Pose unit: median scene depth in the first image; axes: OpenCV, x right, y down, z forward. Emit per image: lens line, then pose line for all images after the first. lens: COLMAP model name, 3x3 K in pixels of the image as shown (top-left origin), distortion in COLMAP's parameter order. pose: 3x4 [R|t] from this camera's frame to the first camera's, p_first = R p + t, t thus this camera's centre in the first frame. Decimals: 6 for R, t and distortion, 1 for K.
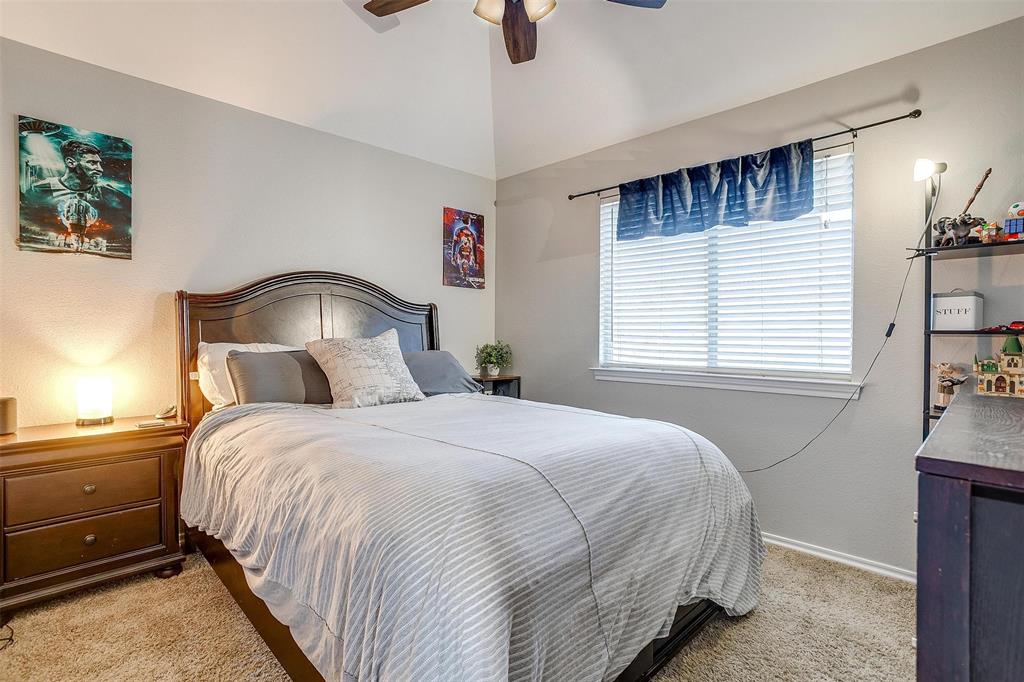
lens RADIAL K [[499.3, 0, 514.7], [0, 499.3, 337.3], [0, 0, 1]] dist [-0.047037, 0.023678]
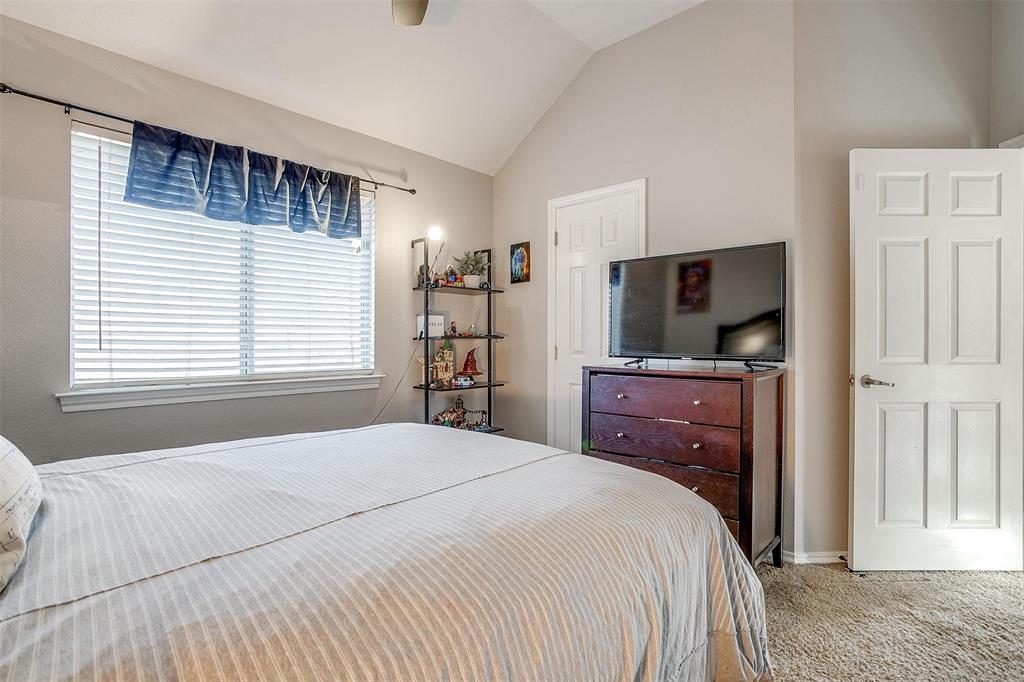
lens RADIAL K [[499.3, 0, 514.5], [0, 499.3, 343.6], [0, 0, 1]] dist [-0.047037, 0.023678]
pose [[-0.030752, -0.010398, 0.999473, -0.541991], [0.004284, 0.999935, 0.010534, -0.004417], [-0.999518, 0.004606, -0.030705, 0.556736]]
